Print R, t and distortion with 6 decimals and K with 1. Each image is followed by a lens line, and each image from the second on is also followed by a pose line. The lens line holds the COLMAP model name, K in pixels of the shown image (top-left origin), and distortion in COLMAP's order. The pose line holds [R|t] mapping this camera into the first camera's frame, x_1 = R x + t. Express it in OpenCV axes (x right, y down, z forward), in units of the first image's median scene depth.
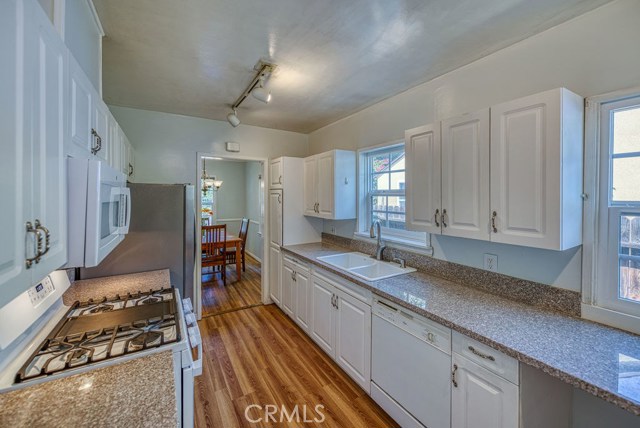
lens RADIAL K [[254.3, 0, 320.1], [0, 254.3, 196.2], [0, 0, 1]] dist [0.001570, -0.000106]
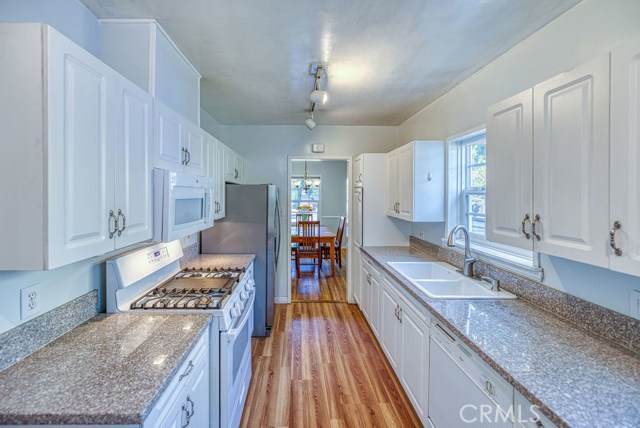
lens RADIAL K [[258.3, 0, 299.9], [0, 258.3, 195.0], [0, 0, 1]] dist [-0.000950, -0.000483]
pose [[0.858153, 0.003478, -0.513383, 0.195459], [-0.001938, 0.999992, 0.003534, -0.001956], [0.513391, -0.002038, 0.858152, 0.046079]]
